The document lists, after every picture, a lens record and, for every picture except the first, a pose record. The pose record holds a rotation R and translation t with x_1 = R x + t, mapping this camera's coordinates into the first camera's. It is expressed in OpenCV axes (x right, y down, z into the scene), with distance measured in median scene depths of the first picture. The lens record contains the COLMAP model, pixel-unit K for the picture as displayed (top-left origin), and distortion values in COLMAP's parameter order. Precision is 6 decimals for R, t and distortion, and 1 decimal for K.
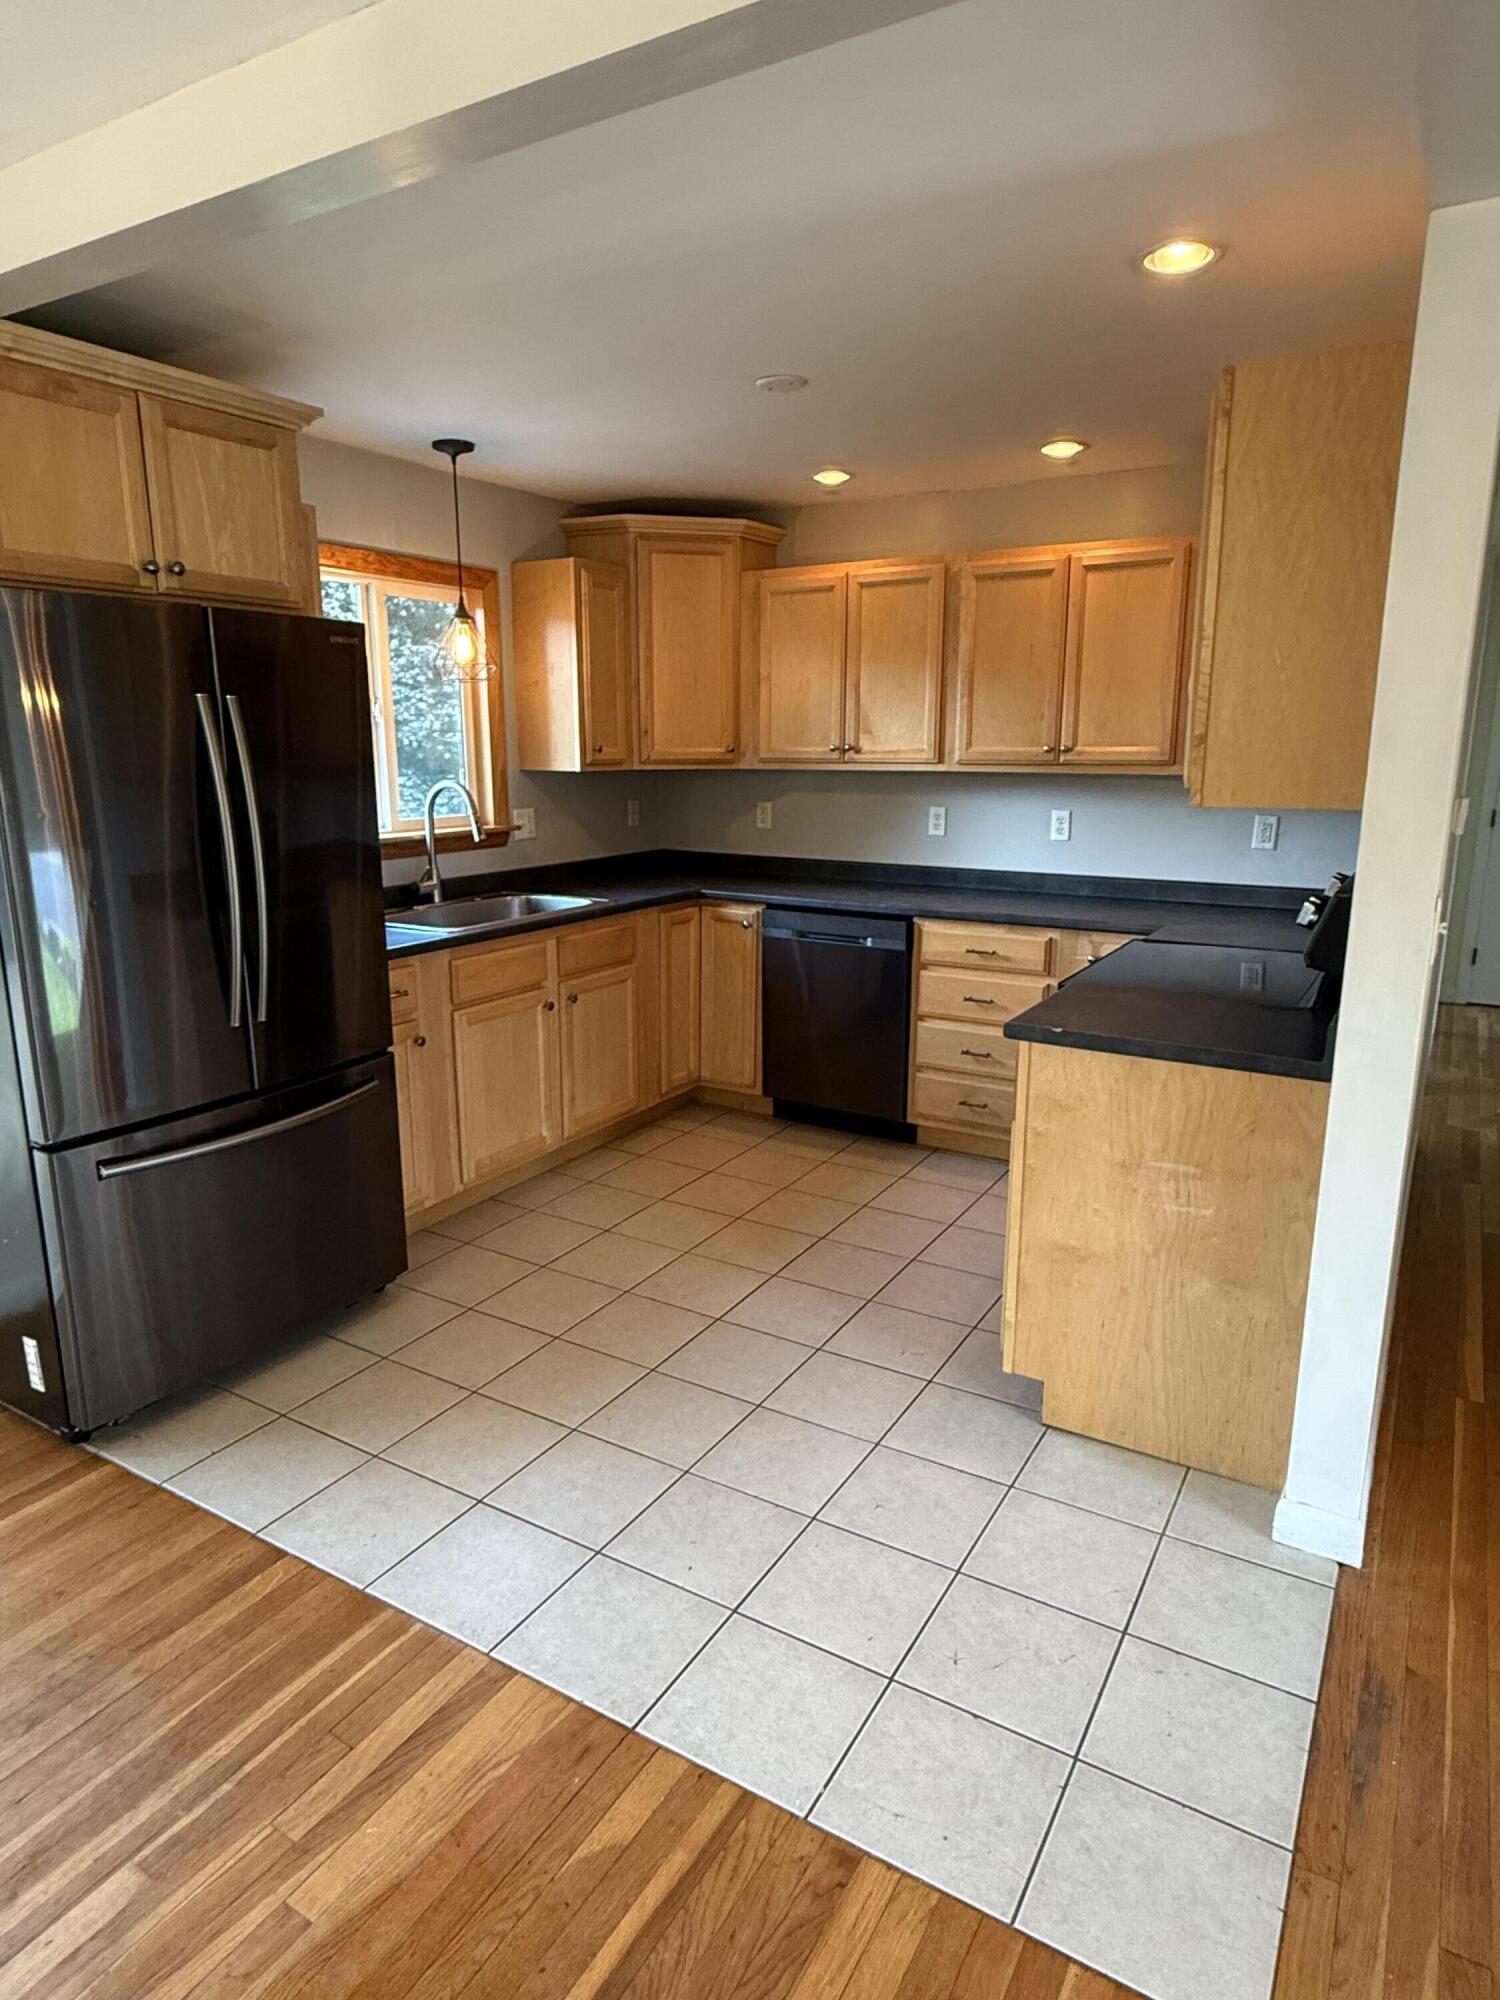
lens RADIAL K [[1180.2, 0, 750.0], [0, 1180.2, 1000.0], [0, 0, 1]] dist [0.001007, 0.000178]
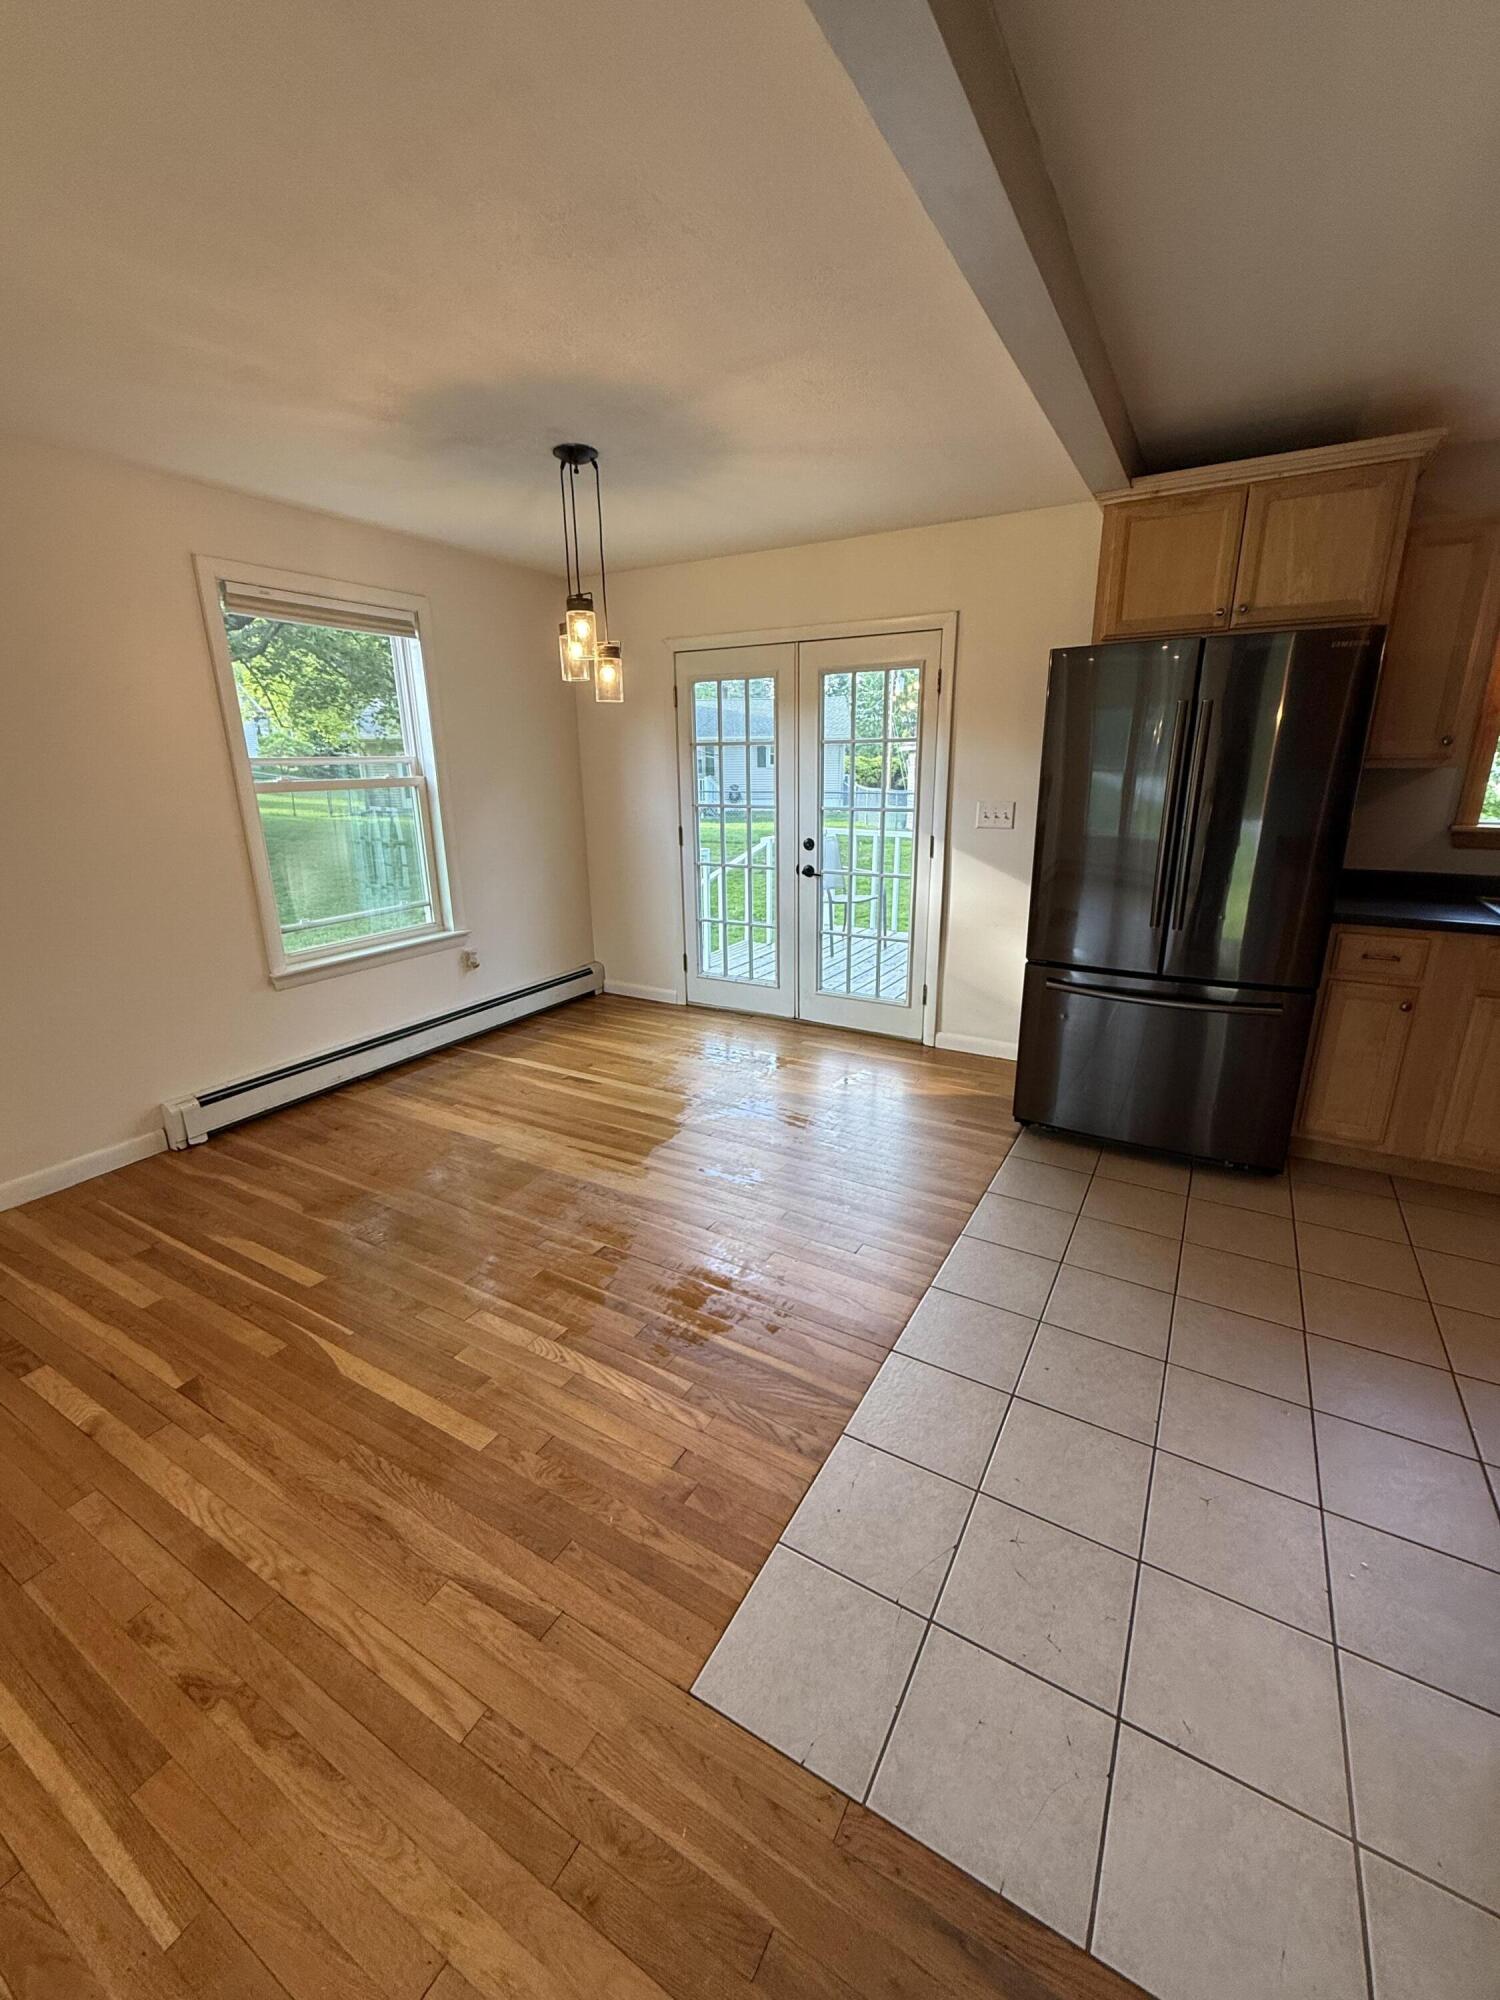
lens RADIAL K [[821.8, 0, 750.0], [0, 821.8, 1000.0], [0, 0, 1]] dist [-0.000703, 0.000033]
pose [[0.011910, 0.282650, -0.959149, 0.371108], [-0.208151, 0.938905, 0.274099, -0.044883], [0.978024, 0.196383, 0.070016, 0.280067]]
